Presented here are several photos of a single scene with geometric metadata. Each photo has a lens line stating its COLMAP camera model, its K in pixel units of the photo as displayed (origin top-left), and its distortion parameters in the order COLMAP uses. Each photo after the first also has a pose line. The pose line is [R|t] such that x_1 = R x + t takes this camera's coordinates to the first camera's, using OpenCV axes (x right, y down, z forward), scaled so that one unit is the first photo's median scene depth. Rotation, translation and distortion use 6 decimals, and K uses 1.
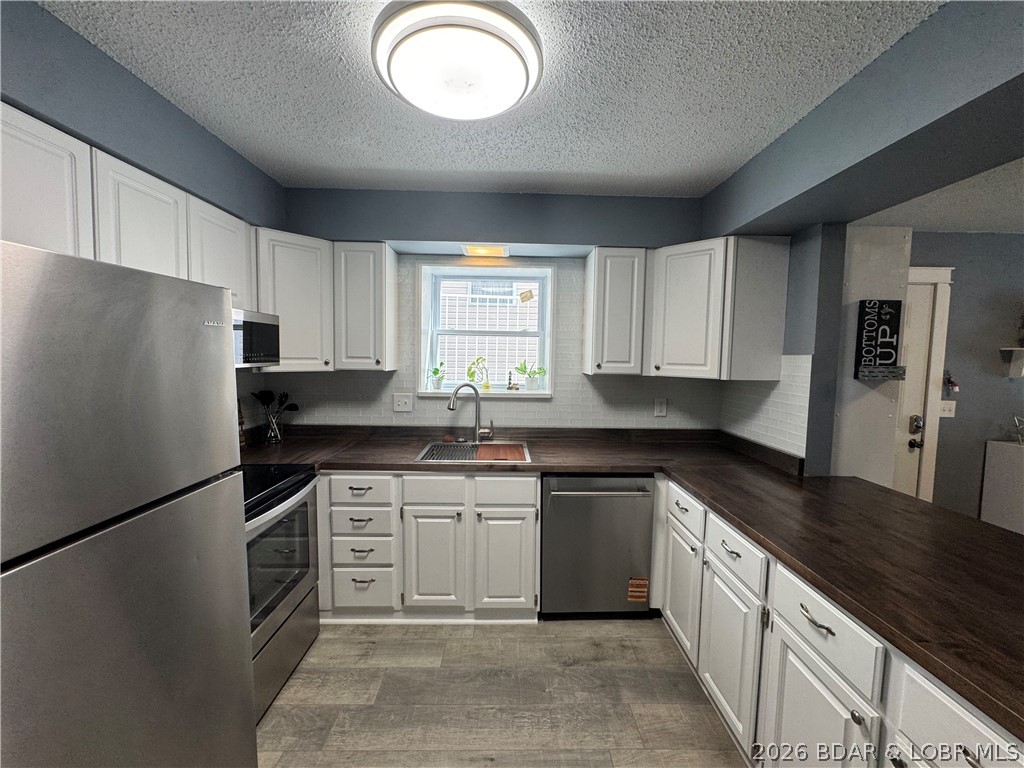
lens RADIAL K [[410.8, 0, 511.3], [0, 410.8, 382.9], [0, 0, 1]] dist [-0.002408, 0.000158]
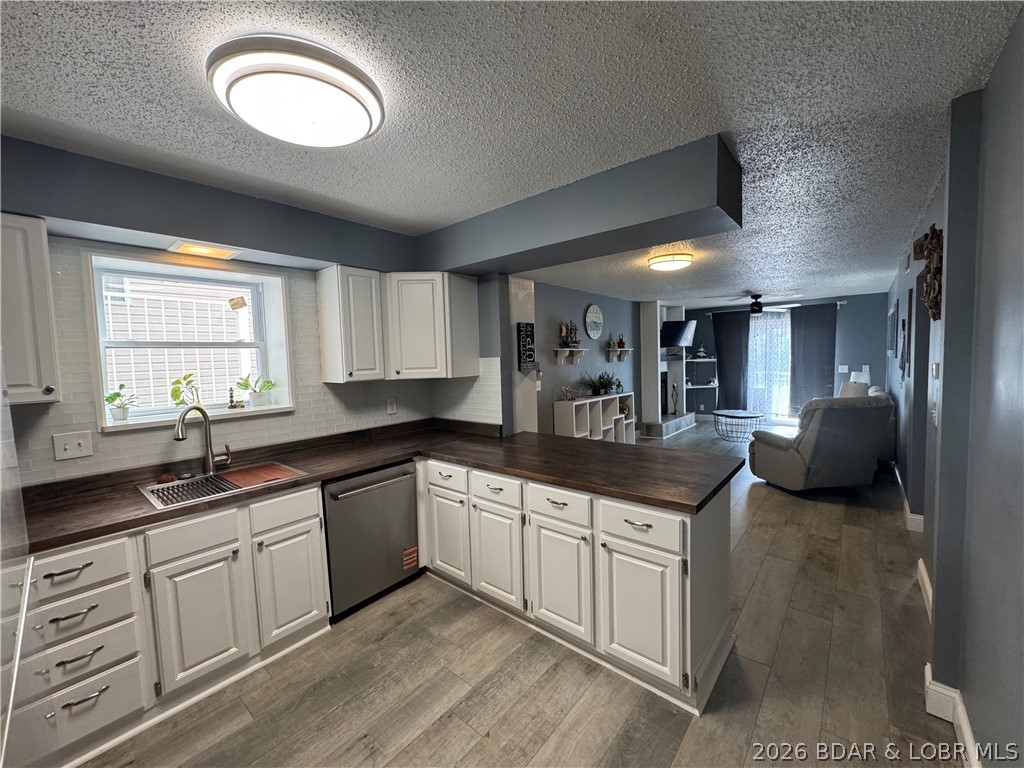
lens RADIAL K [[410.8, 0, 511.6], [0, 410.8, 382.7], [0, 0, 1]] dist [-0.002408, 0.000158]
pose [[0.658098, -0.083853, 0.748248, -0.359701], [0.092043, 0.995285, 0.030584, -0.014436], [-0.747285, 0.048744, 0.662713, -0.045403]]
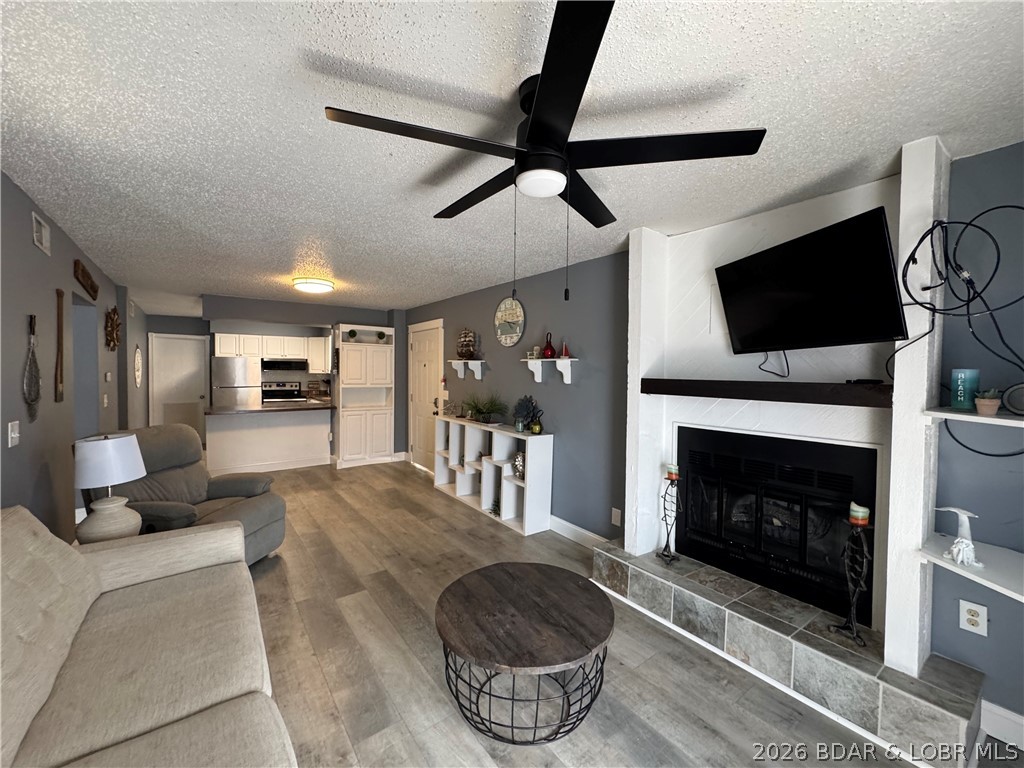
lens RADIAL K [[410.8, 0, 512.1], [0, 410.8, 383.6], [0, 0, 1]] dist [-0.002408, 0.000158]
pose [[0.593757, 0.015161, -0.804501, 3.707858], [-0.056032, 0.998174, -0.022544, 0.052376], [0.802691, 0.058464, 0.593523, 0.218755]]
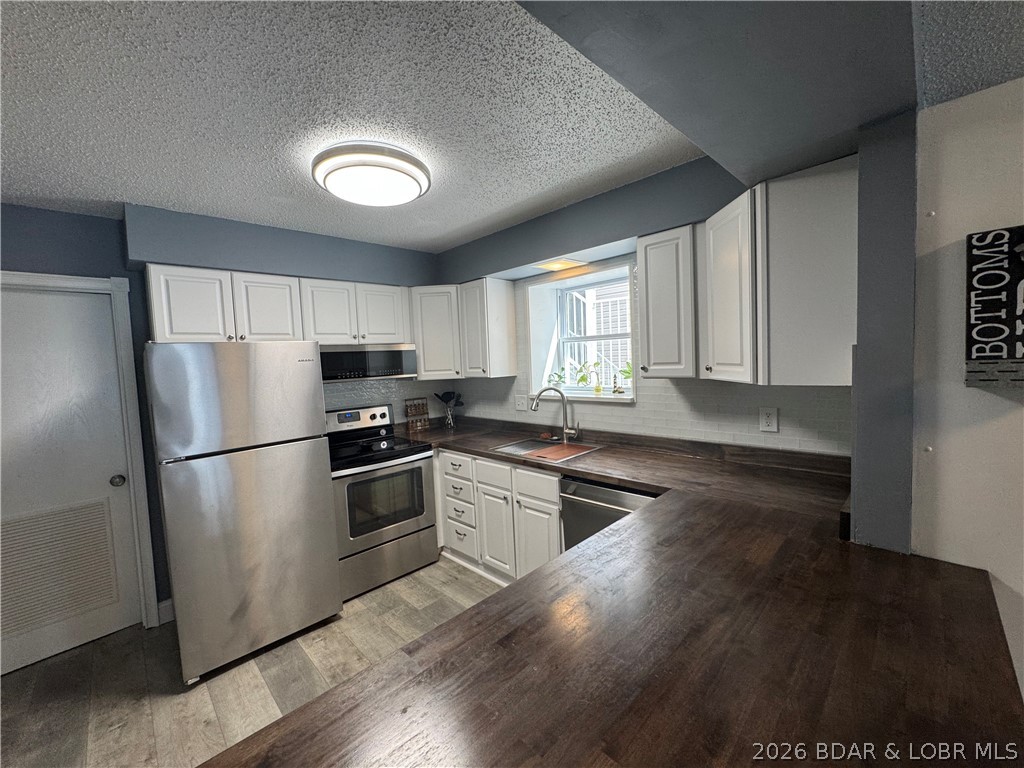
lens RADIAL K [[410.8, 0, 510.9], [0, 410.8, 383.5], [0, 0, 1]] dist [-0.002408, 0.000158]
pose [[0.689836, -0.003894, -0.723955, 0.738328], [0.008191, 0.999964, 0.002426, -0.015312], [0.723919, -0.007603, 0.689843, 0.185939]]
